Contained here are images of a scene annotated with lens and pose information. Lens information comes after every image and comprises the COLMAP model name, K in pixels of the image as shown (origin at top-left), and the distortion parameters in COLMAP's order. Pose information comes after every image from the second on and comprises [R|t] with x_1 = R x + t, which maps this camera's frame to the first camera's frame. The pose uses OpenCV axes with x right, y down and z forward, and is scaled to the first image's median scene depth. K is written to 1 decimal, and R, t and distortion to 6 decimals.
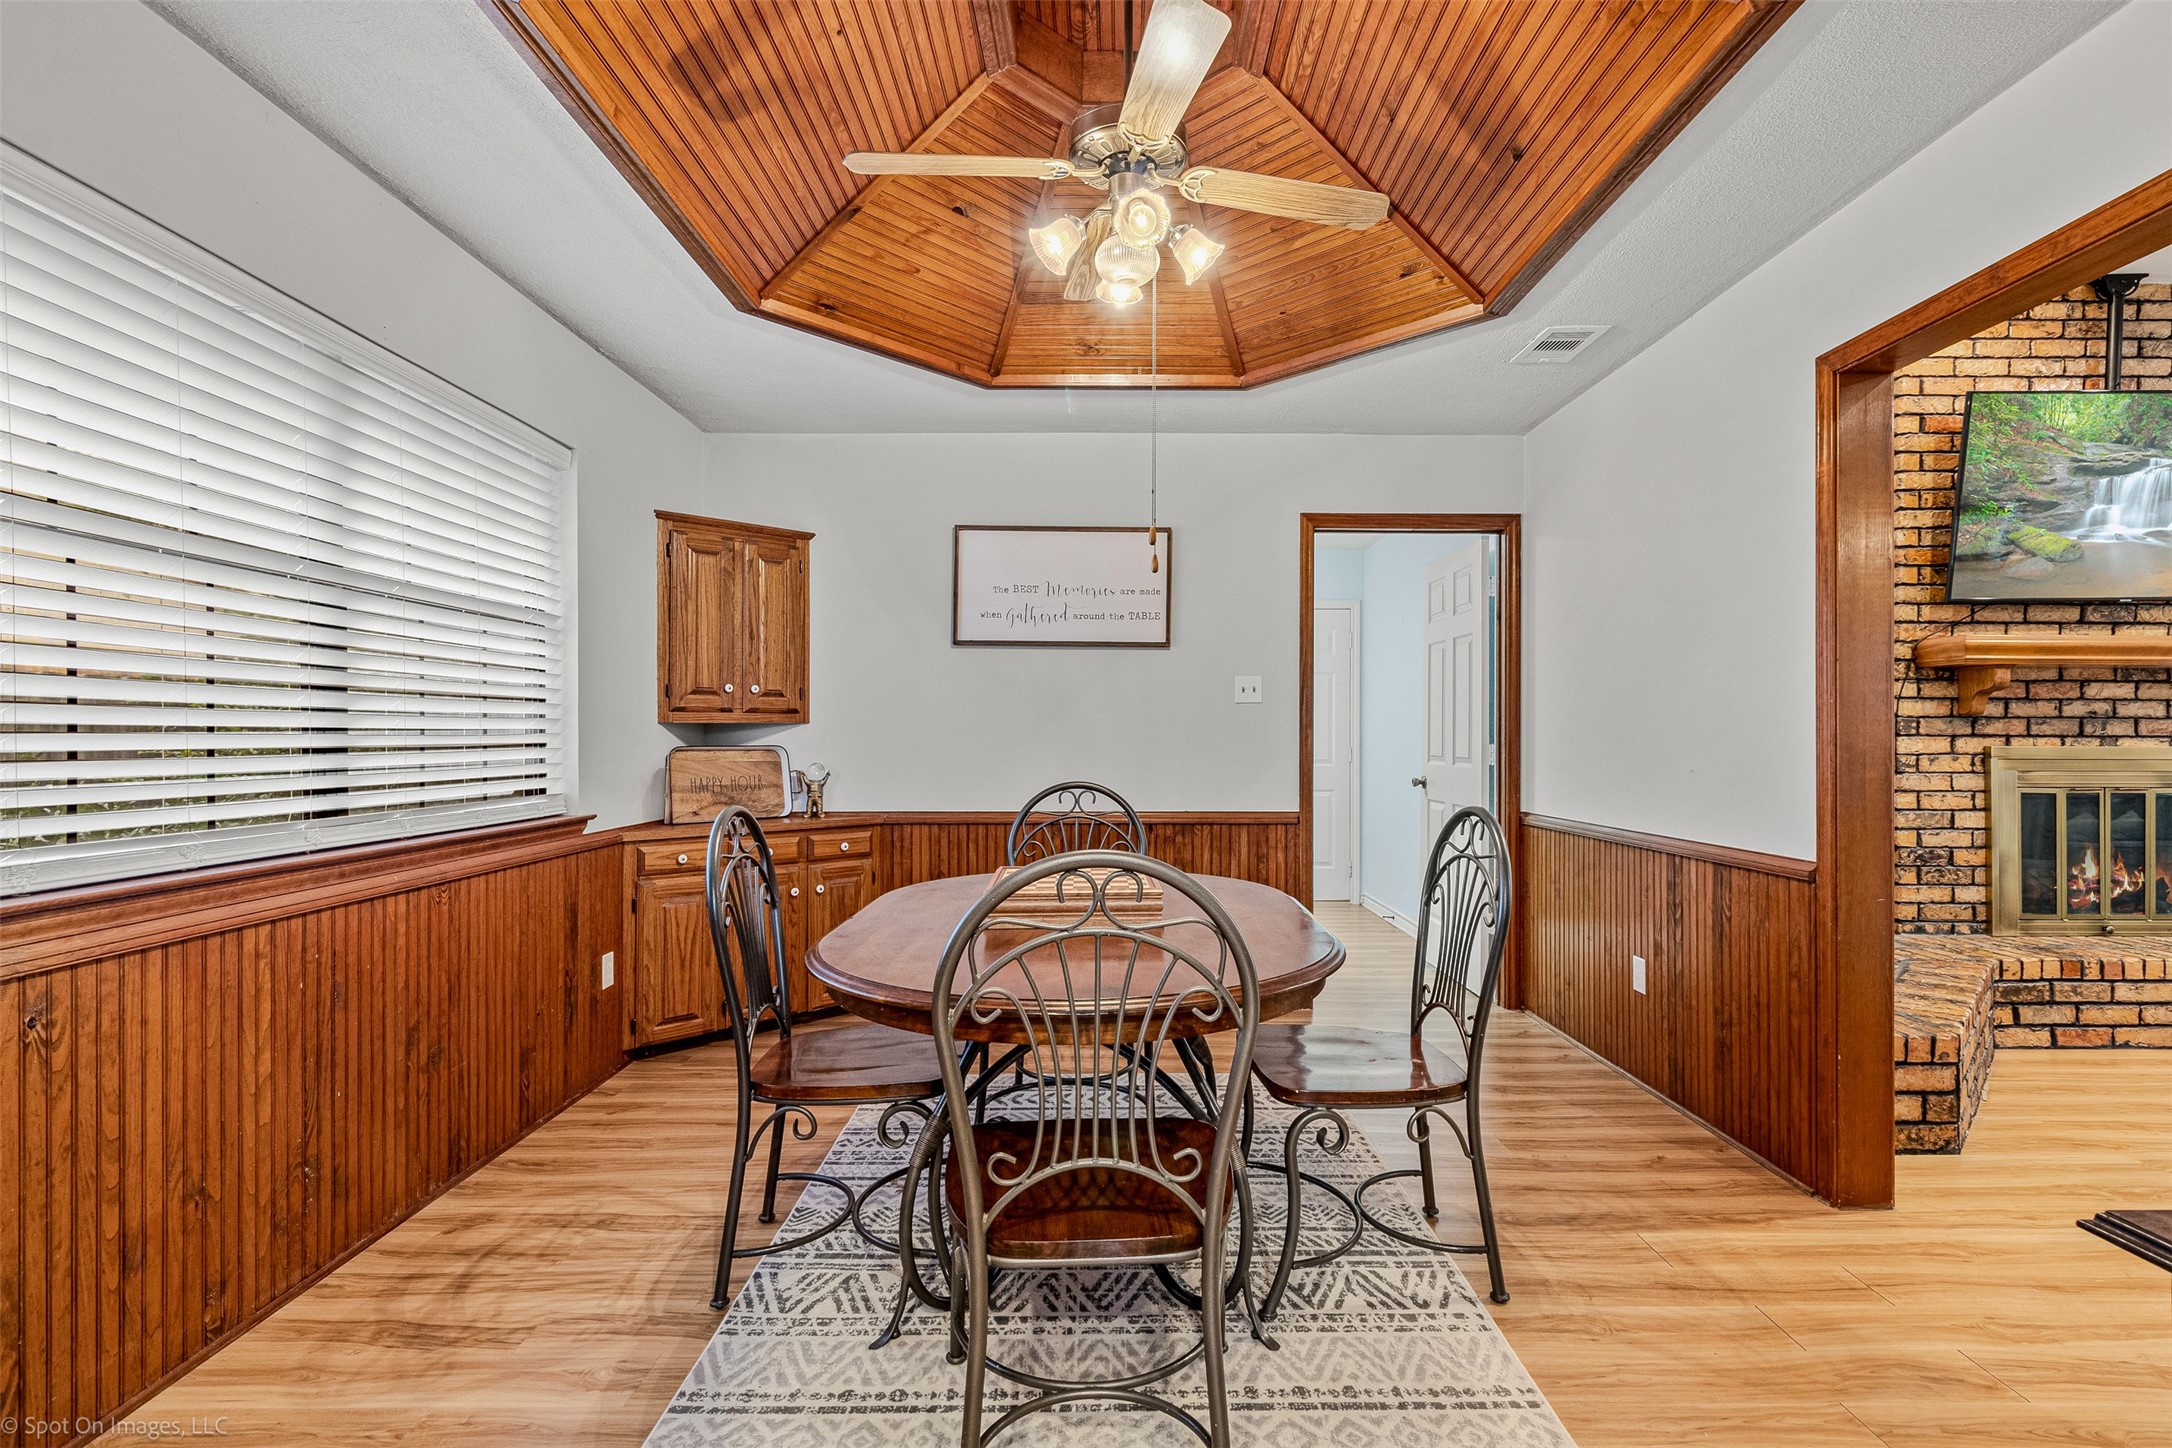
lens RADIAL K [[1011.6, 0, 1086.2], [0, 1011.6, 735.5], [0, 0, 1]] dist [0.001686, -0.000130]
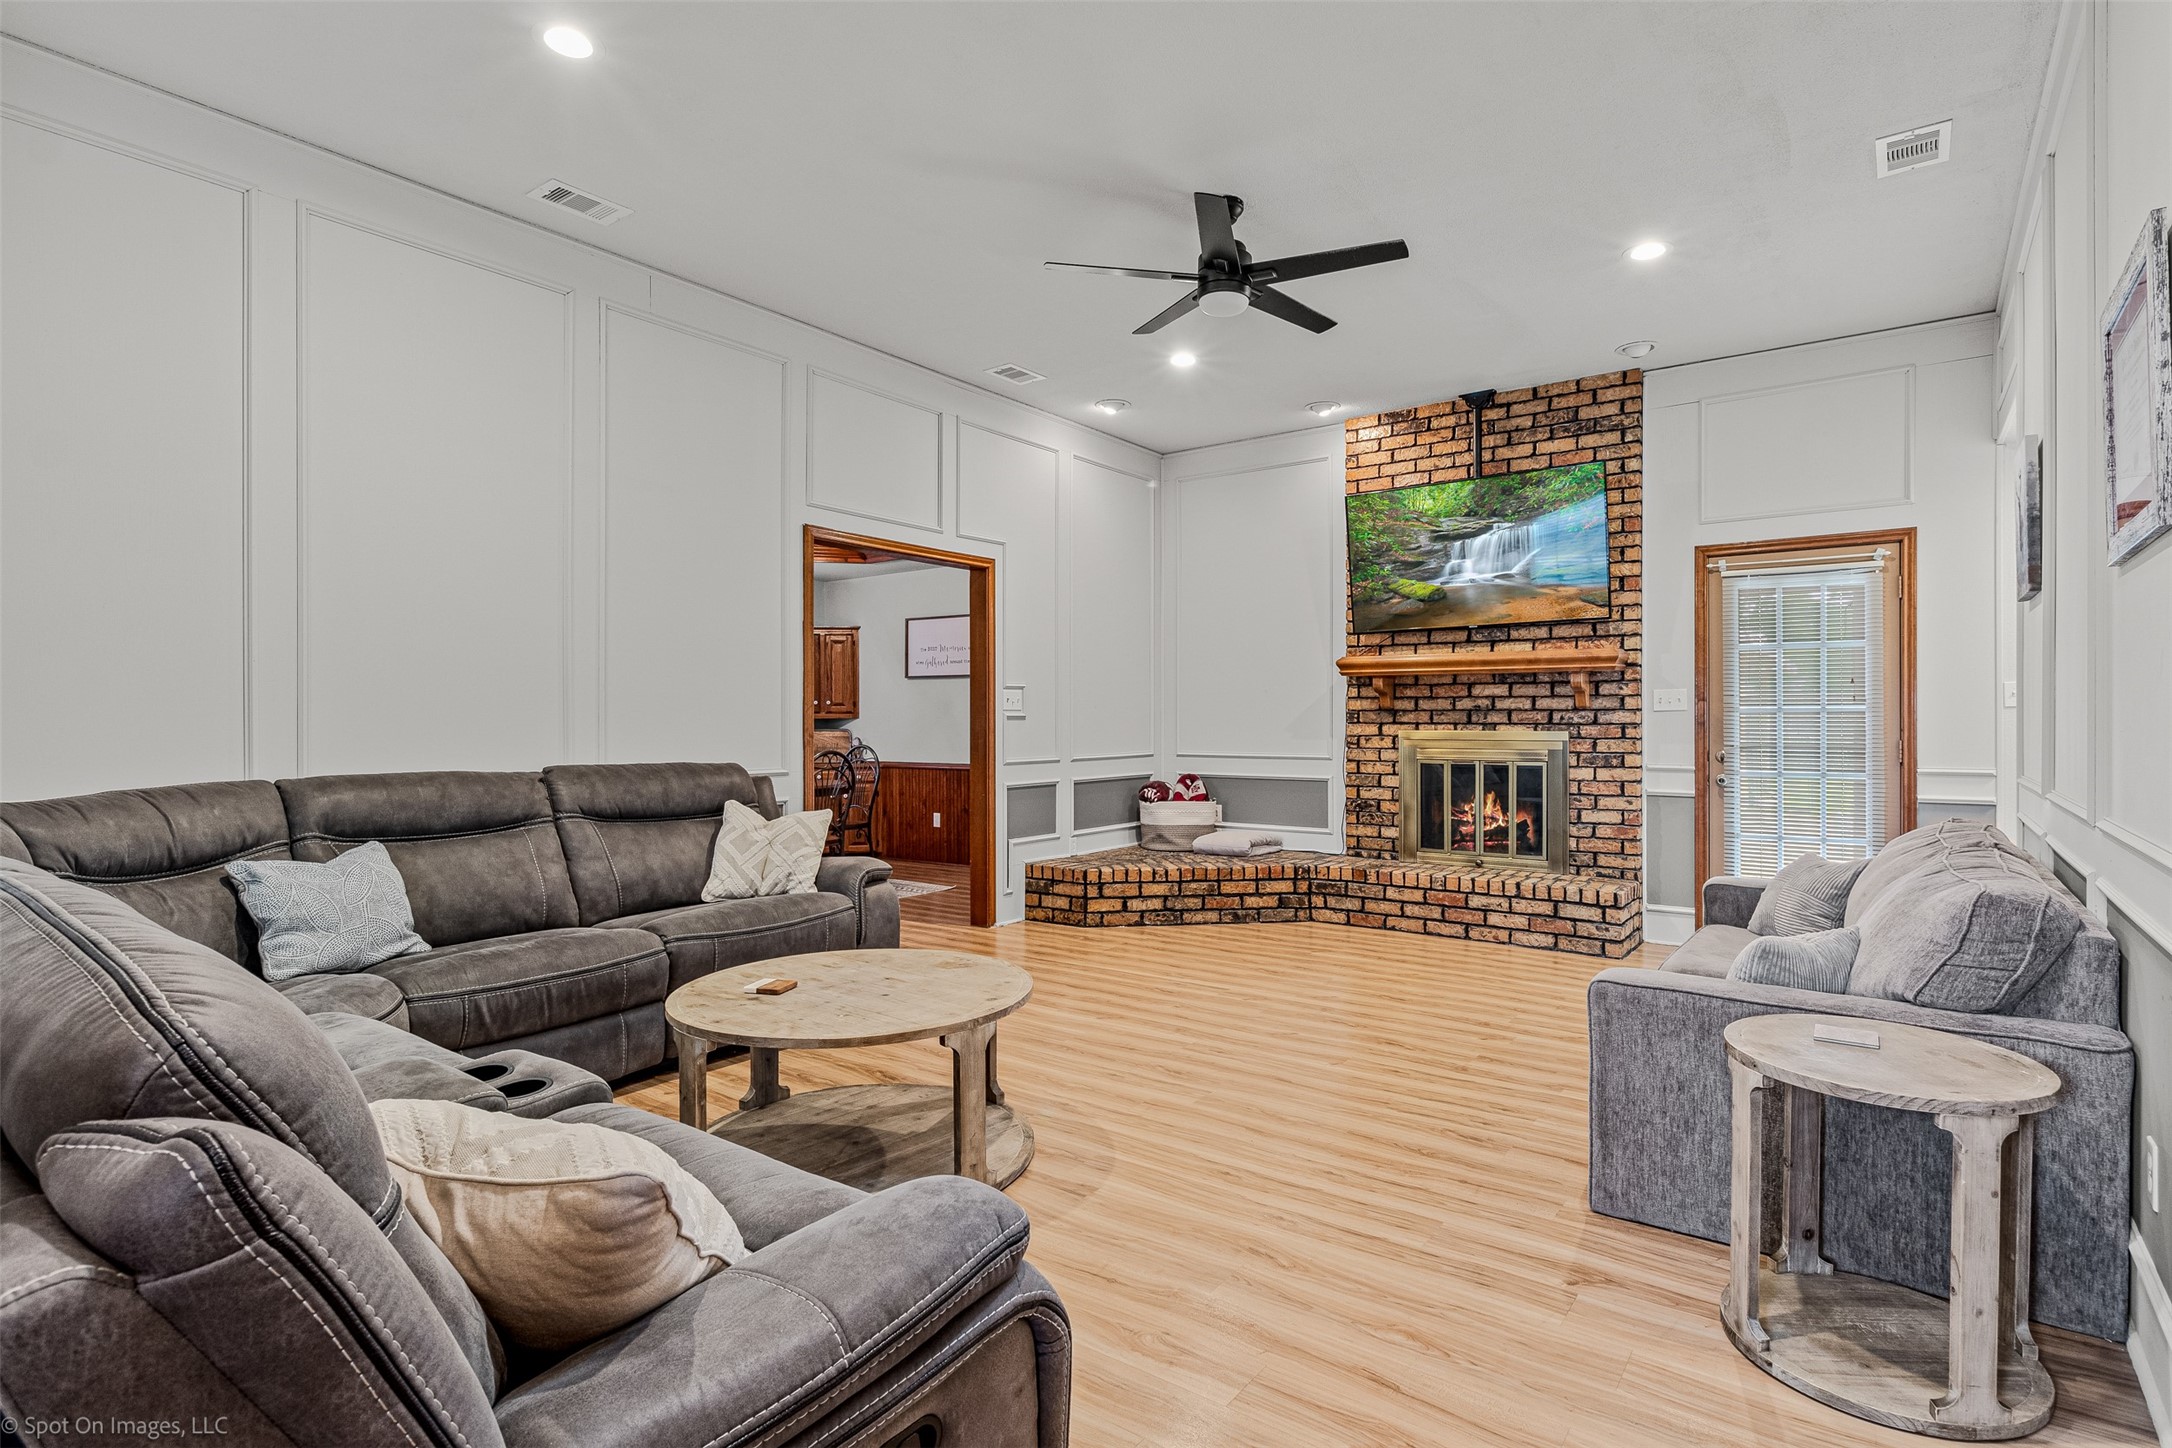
lens RADIAL K [[1096.1, 0, 1093.3], [0, 1096.1, 719.1], [0, 0, 1]] dist [-0.005873, -0.000323]
pose [[0.804465, -0.003382, -0.593990, 1.463305], [0.003662, 0.999993, -0.000734, -0.006279], [0.593989, -0.001585, 0.804472, -0.518691]]
